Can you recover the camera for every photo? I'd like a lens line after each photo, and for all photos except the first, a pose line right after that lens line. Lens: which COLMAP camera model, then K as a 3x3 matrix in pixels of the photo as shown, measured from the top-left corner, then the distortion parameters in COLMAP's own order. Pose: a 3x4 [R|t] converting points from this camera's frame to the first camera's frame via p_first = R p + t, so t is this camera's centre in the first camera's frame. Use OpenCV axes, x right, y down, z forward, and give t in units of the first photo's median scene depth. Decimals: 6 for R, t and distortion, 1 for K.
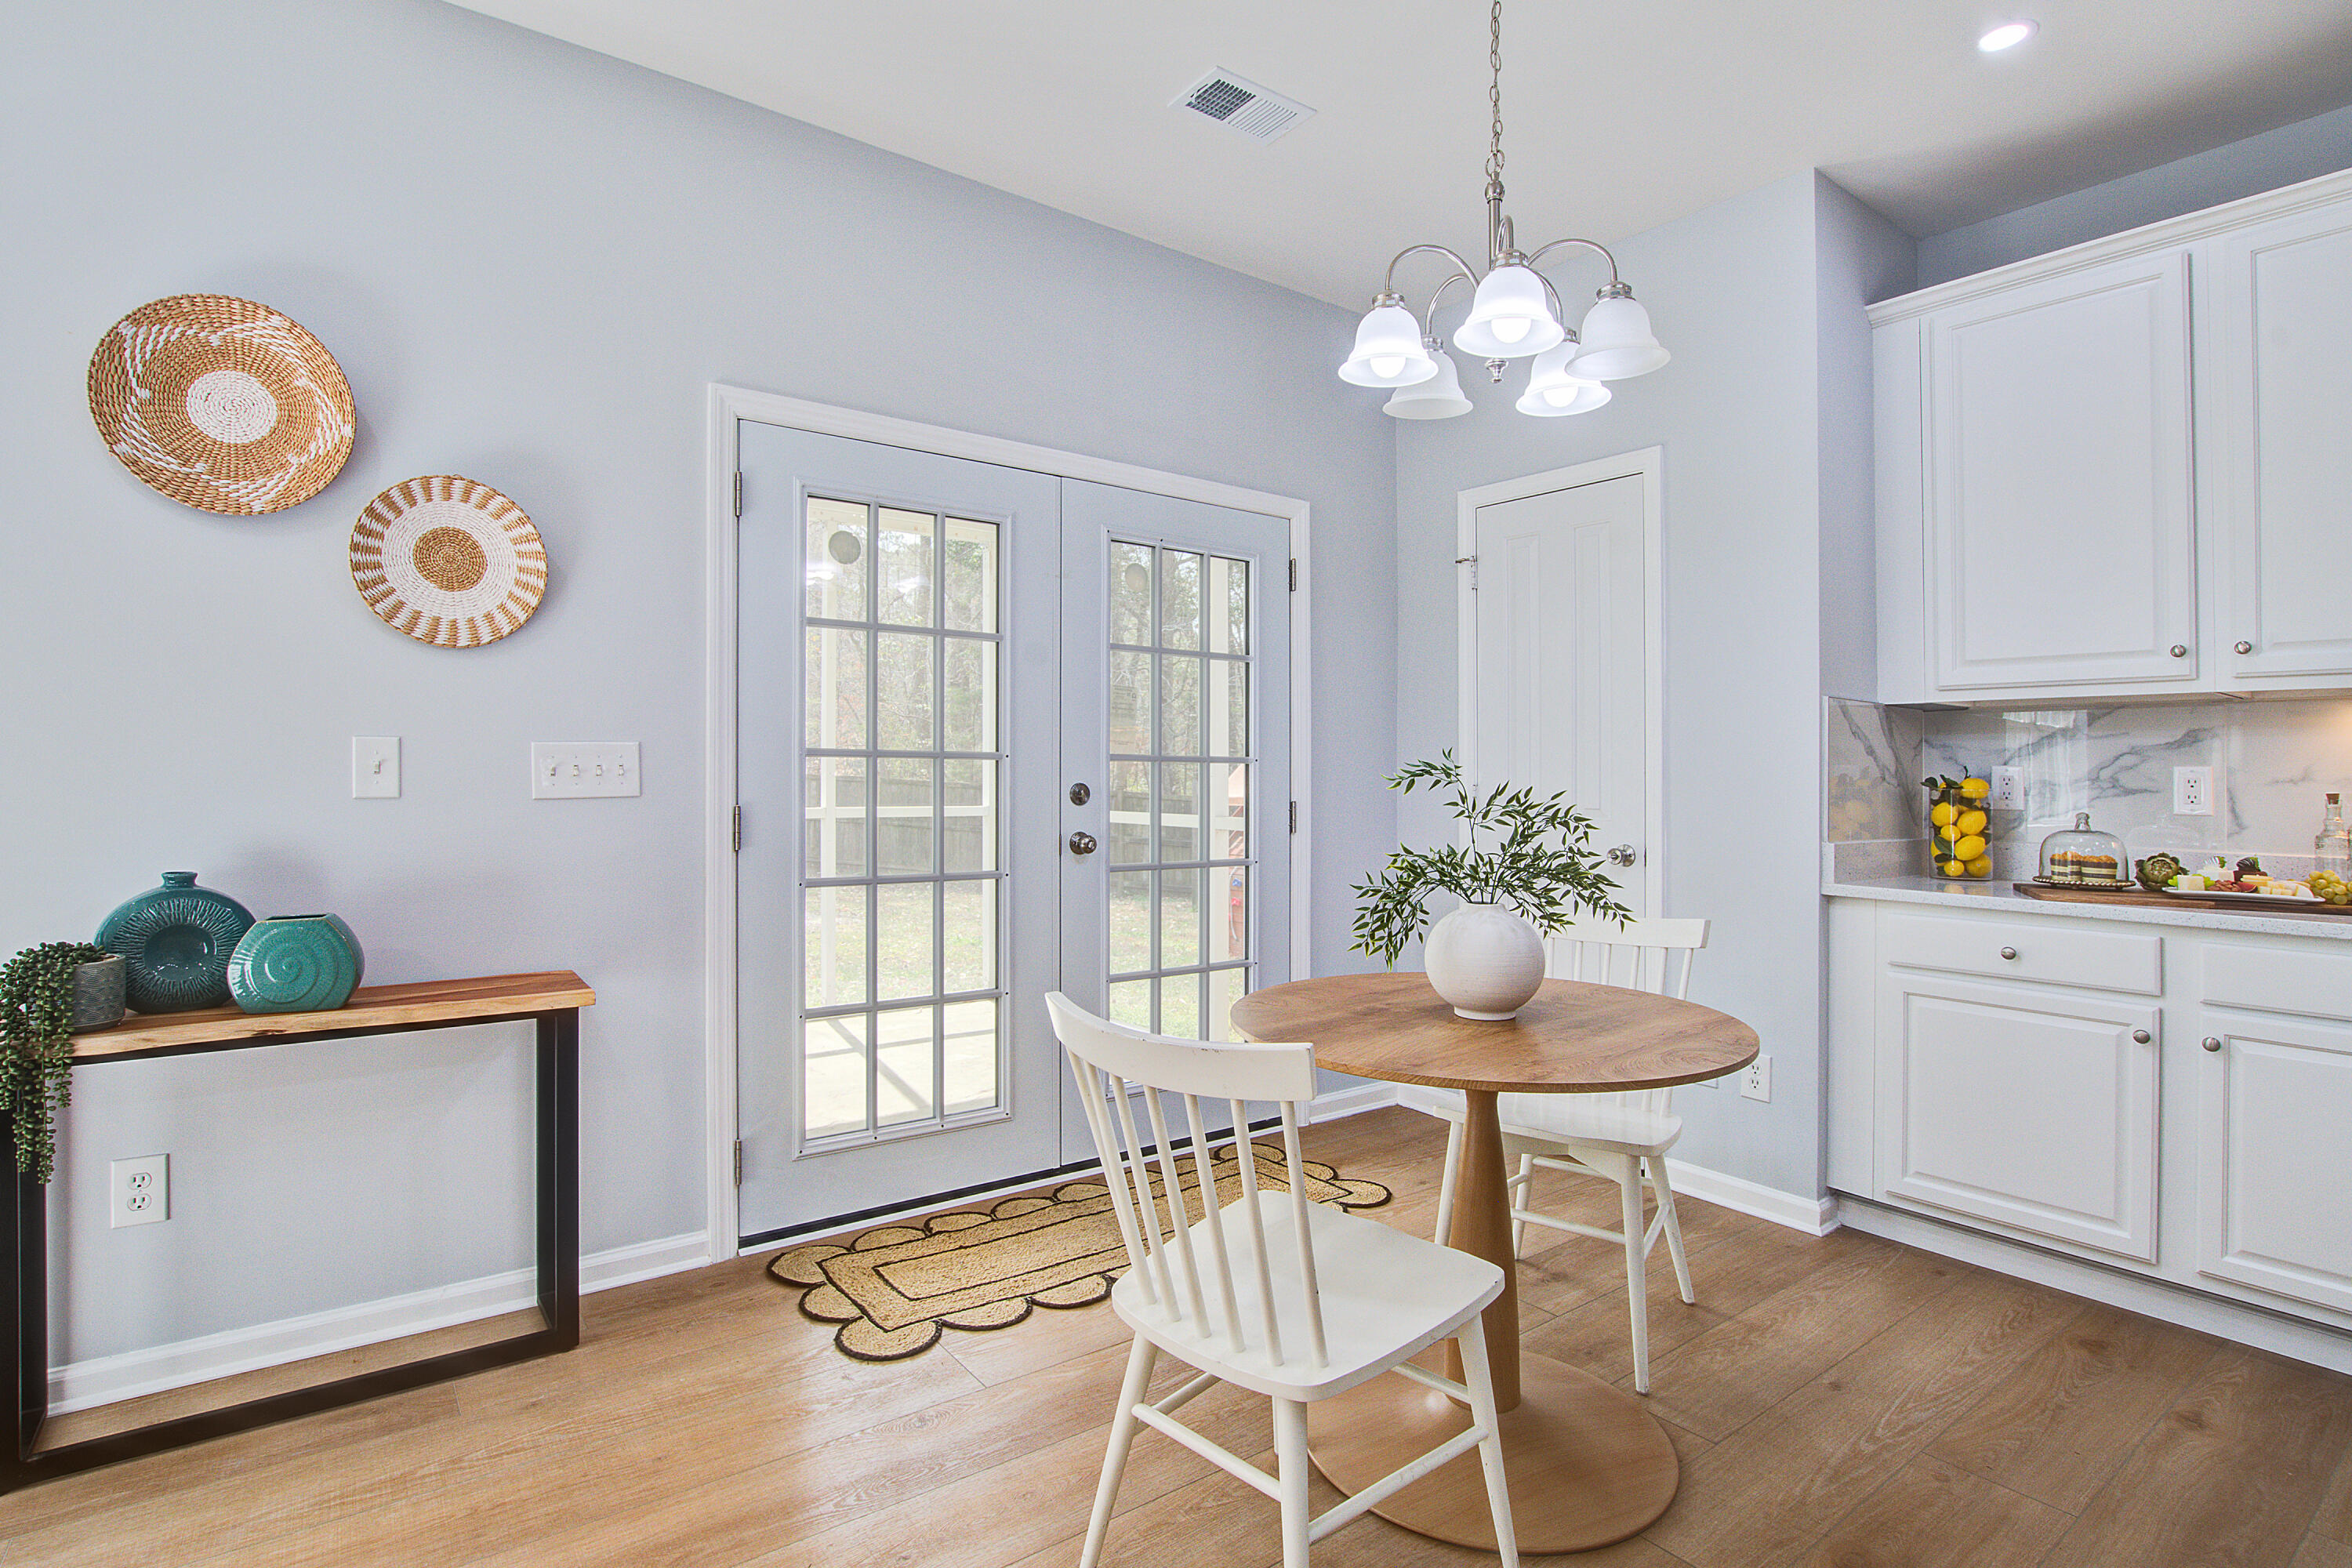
lens RADIAL K [[1176.5, 0, 1174.1], [0, 1176.5, 757.4], [0, 0, 1]] dist [-0.022049, 0.000509]
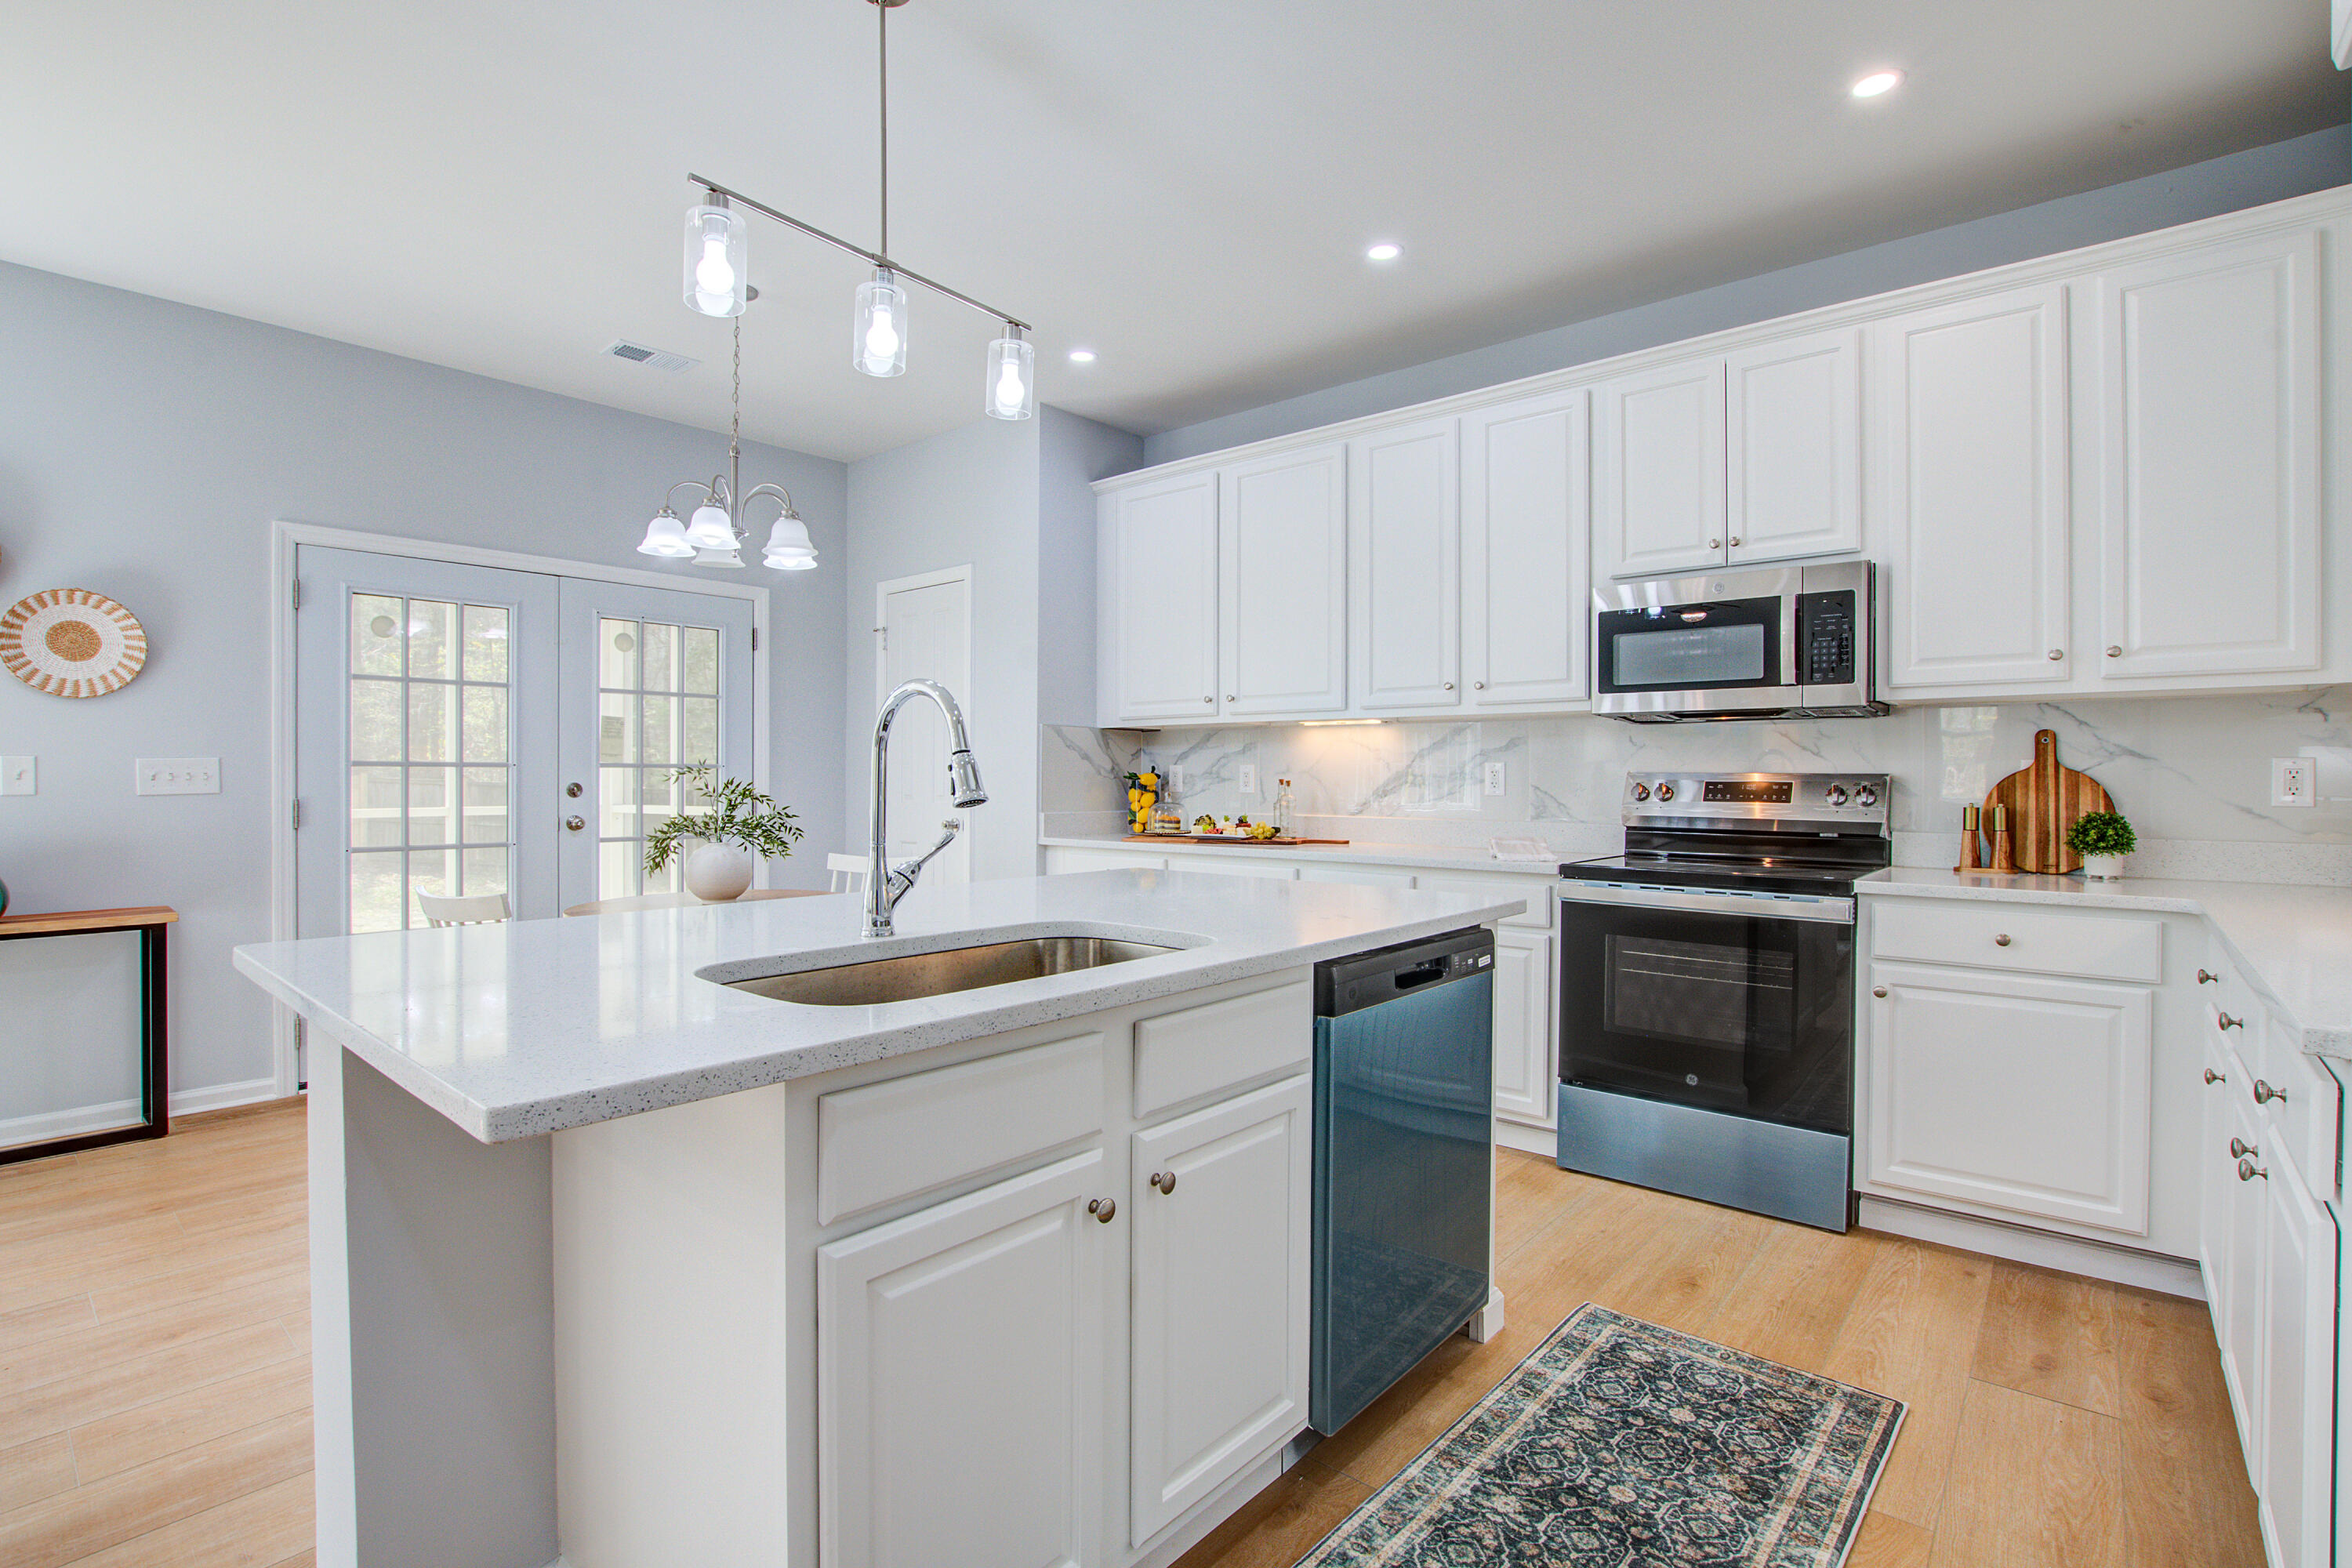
lens RADIAL K [[1101.3, 0, 1179.9], [0, 1101.3, 758.4], [0, 0, 1]] dist [-0.034203, 0.004527]
pose [[0.977766, -0.007529, 0.209563, 0.469655], [0.008468, 0.999958, -0.003582, 0.003316], [-0.209527, 0.005277, 0.977789, -0.627368]]
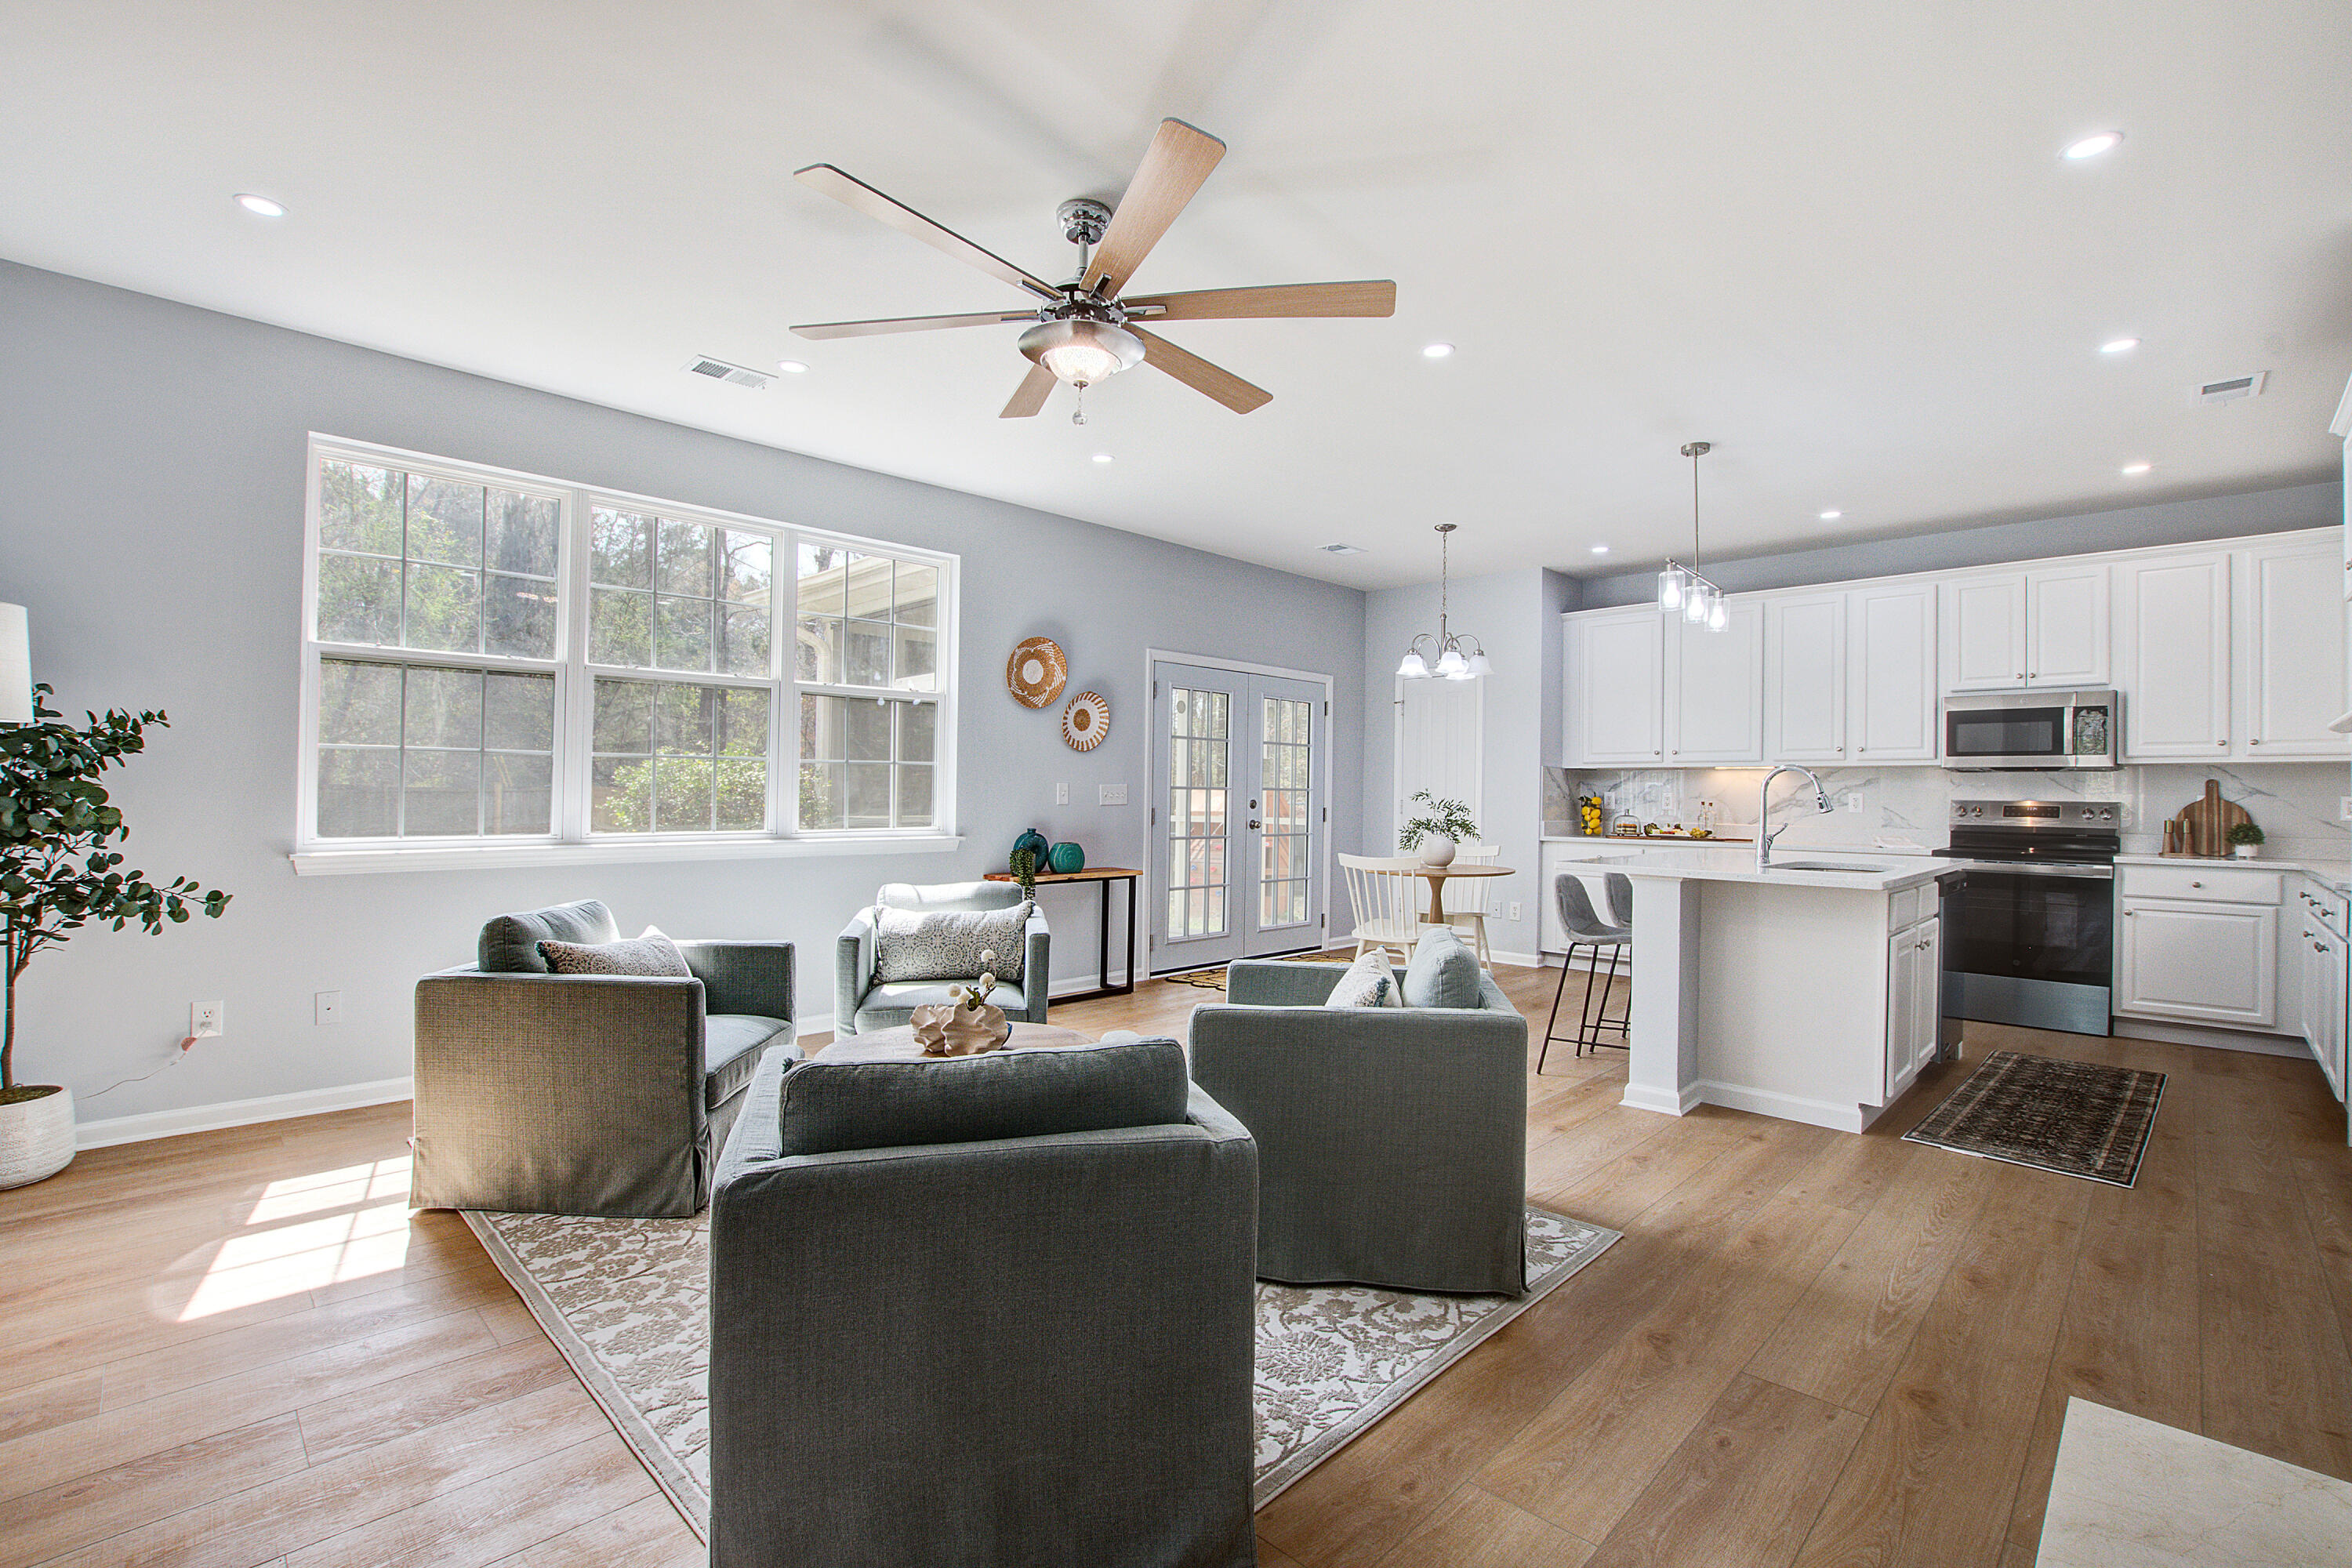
lens RADIAL K [[1051.0, 0, 1173.2], [0, 1051.0, 774.4], [0, 0, 1]] dist [-0.030059, 0.004558]
pose [[0.989486, 0.001419, 0.144618, -0.695751], [-0.000404, 0.999975, -0.007050, -0.018188], [-0.144625, 0.006917, 0.989462, -1.393598]]
